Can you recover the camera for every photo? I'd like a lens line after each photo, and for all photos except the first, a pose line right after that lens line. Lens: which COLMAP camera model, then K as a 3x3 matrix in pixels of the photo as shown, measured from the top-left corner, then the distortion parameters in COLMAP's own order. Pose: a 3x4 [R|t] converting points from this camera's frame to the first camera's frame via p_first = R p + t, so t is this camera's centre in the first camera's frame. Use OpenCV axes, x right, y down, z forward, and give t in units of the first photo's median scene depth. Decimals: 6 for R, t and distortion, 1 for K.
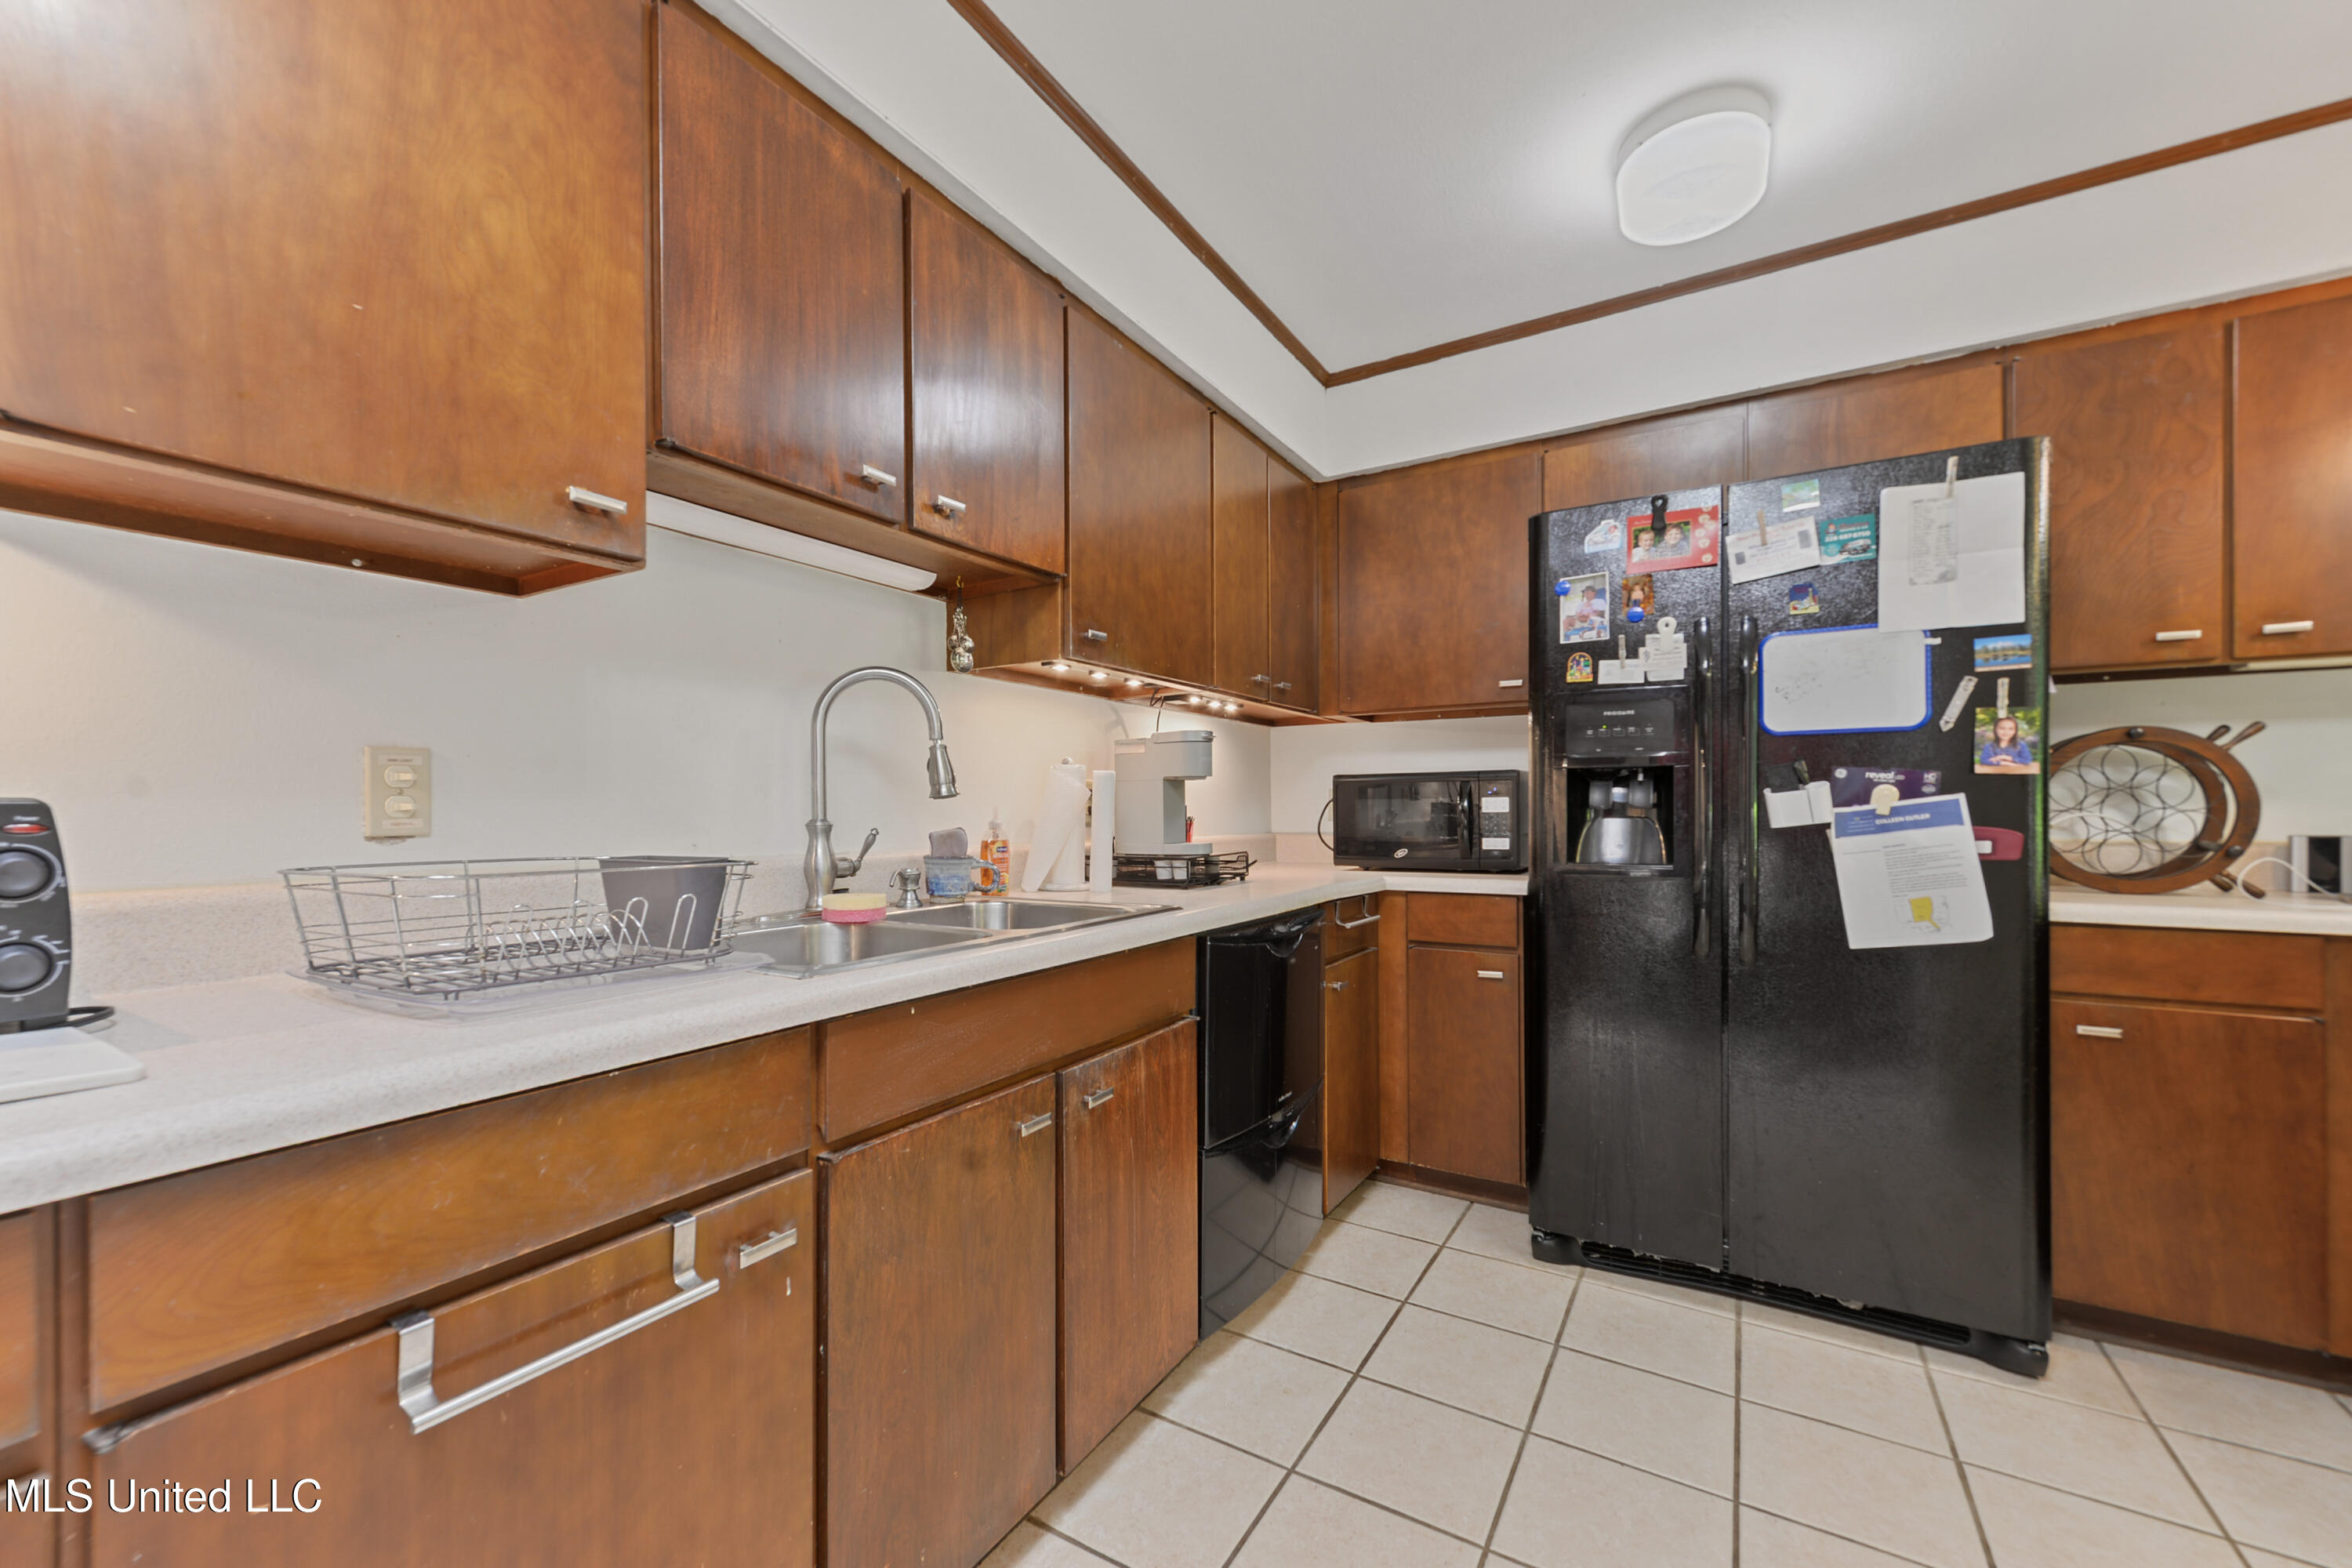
lens RADIAL K [[937.9, 0, 1168.6], [0, 937.9, 798.0], [0, 0, 1]] dist [-0.000384, 0.000005]
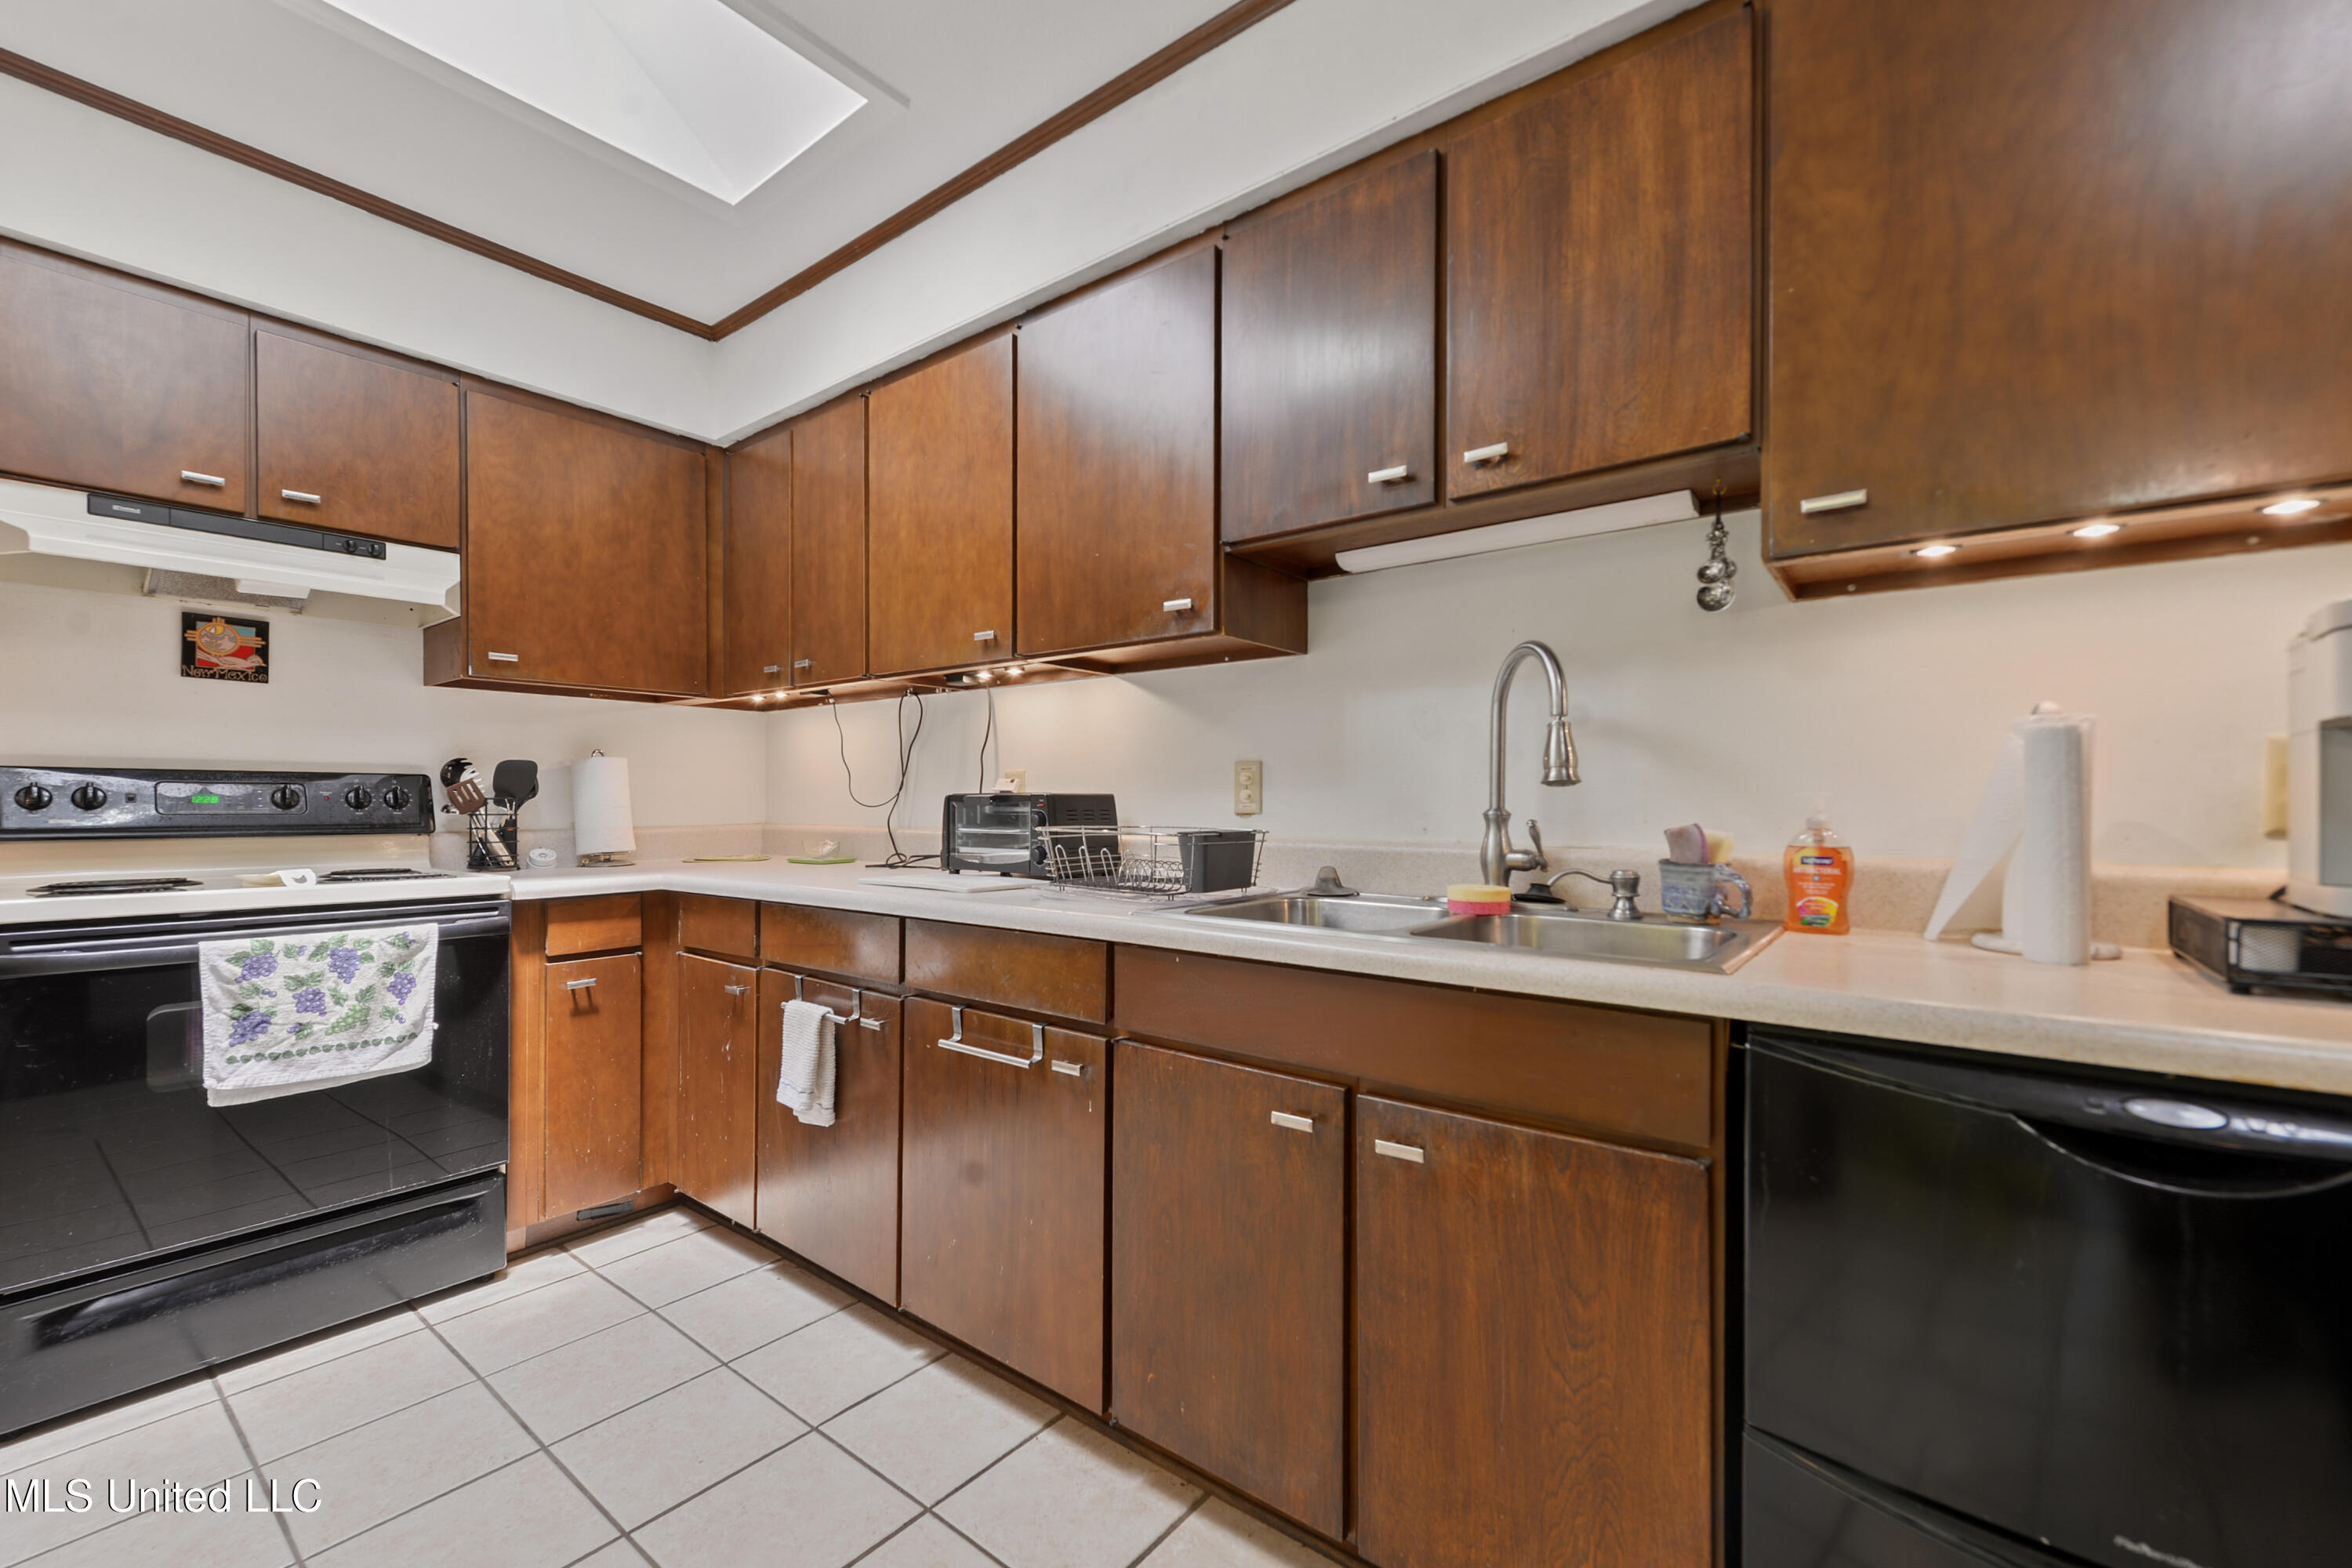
lens RADIAL K [[937.9, 0, 1168.6], [0, 937.9, 798.0], [0, 0, 1]] dist [-0.000384, 0.000005]
pose [[-0.122790, -0.002688, -0.992429, 0.741238], [0.007119, 0.999968, -0.003589, 0.014915], [0.992407, -0.007506, -0.122767, 0.883397]]
